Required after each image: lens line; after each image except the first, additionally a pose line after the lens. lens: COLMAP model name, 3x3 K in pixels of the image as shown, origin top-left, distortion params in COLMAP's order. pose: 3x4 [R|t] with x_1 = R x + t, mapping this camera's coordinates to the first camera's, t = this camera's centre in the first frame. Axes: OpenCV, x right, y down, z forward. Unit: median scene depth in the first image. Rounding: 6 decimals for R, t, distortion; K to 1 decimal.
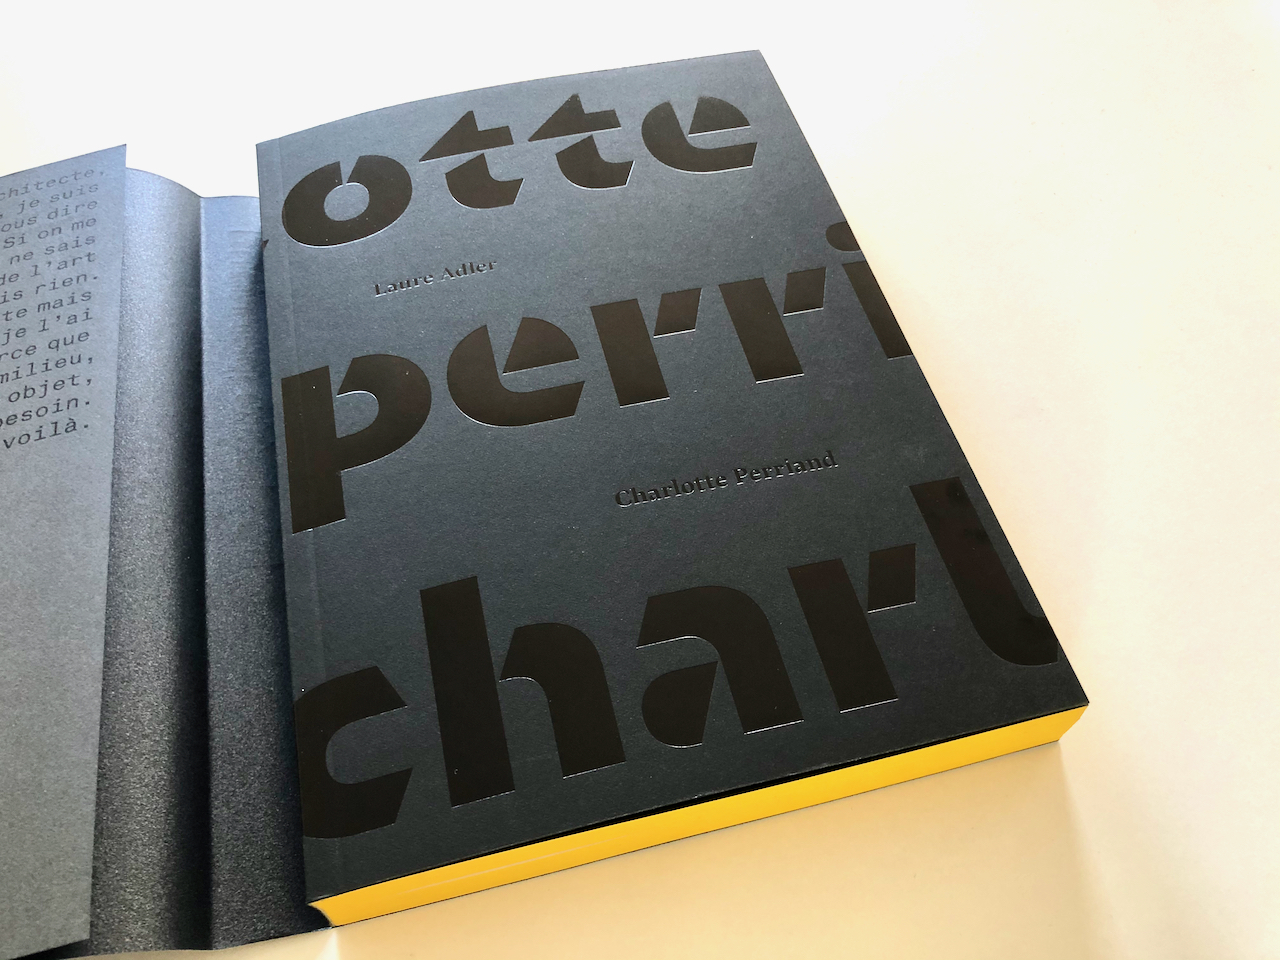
lens RADIAL K [[1081.1, 0, 640.0], [0, 1081.1, 480.0], [0, 0, 1]] dist [0.071530, -0.137597]
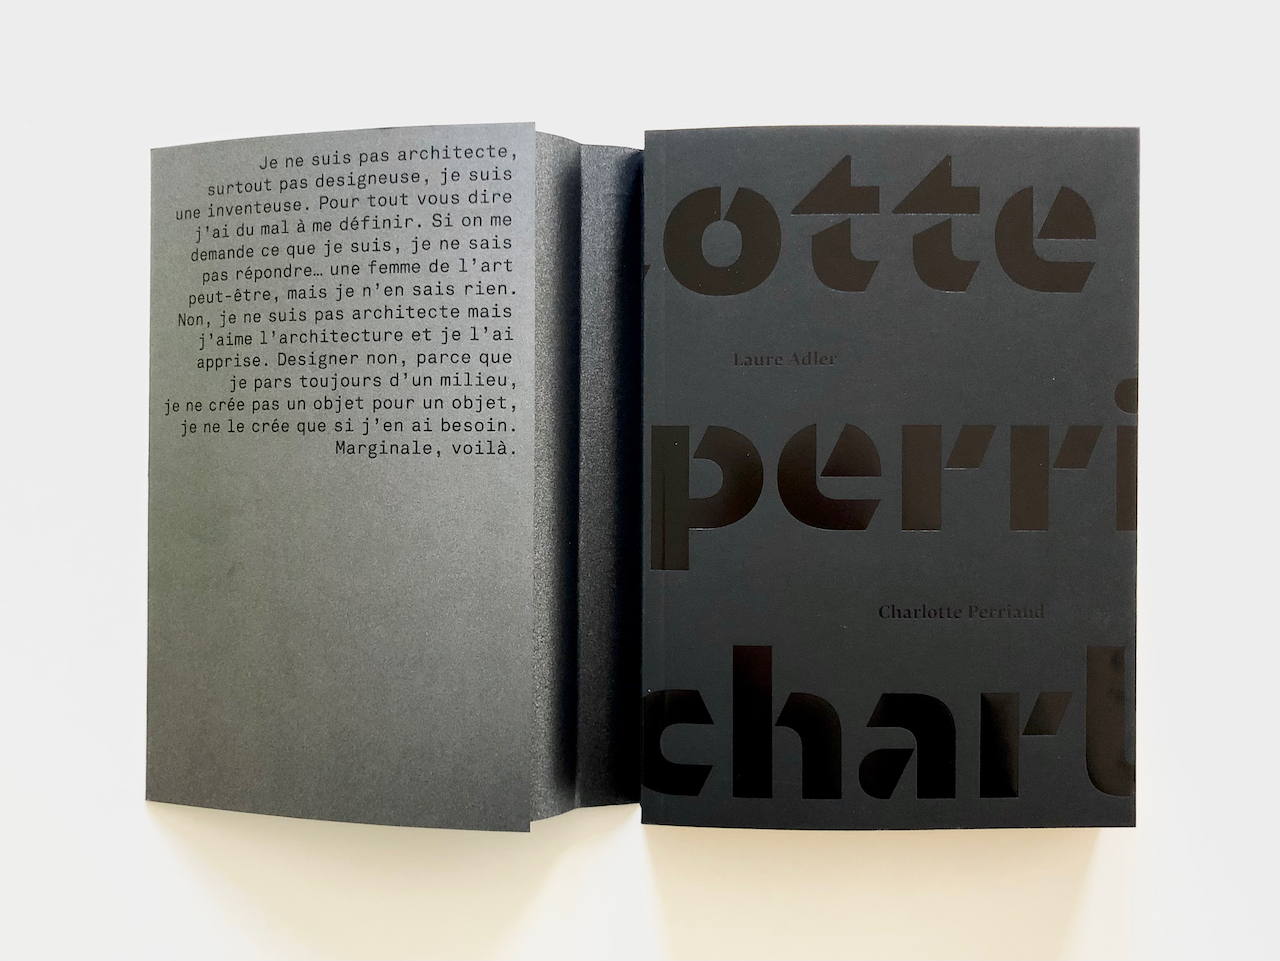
lens RADIAL K [[1081.1, 0, 640.0], [0, 1081.1, 480.5], [0, 0, 1]] dist [0.071530, -0.137597]
pose [[0.970318, 0.241786, 0.004822, -0.333730], [-0.202033, 0.799504, 0.565664, -0.765918], [0.132914, -0.549848, 0.824622, -0.097747]]
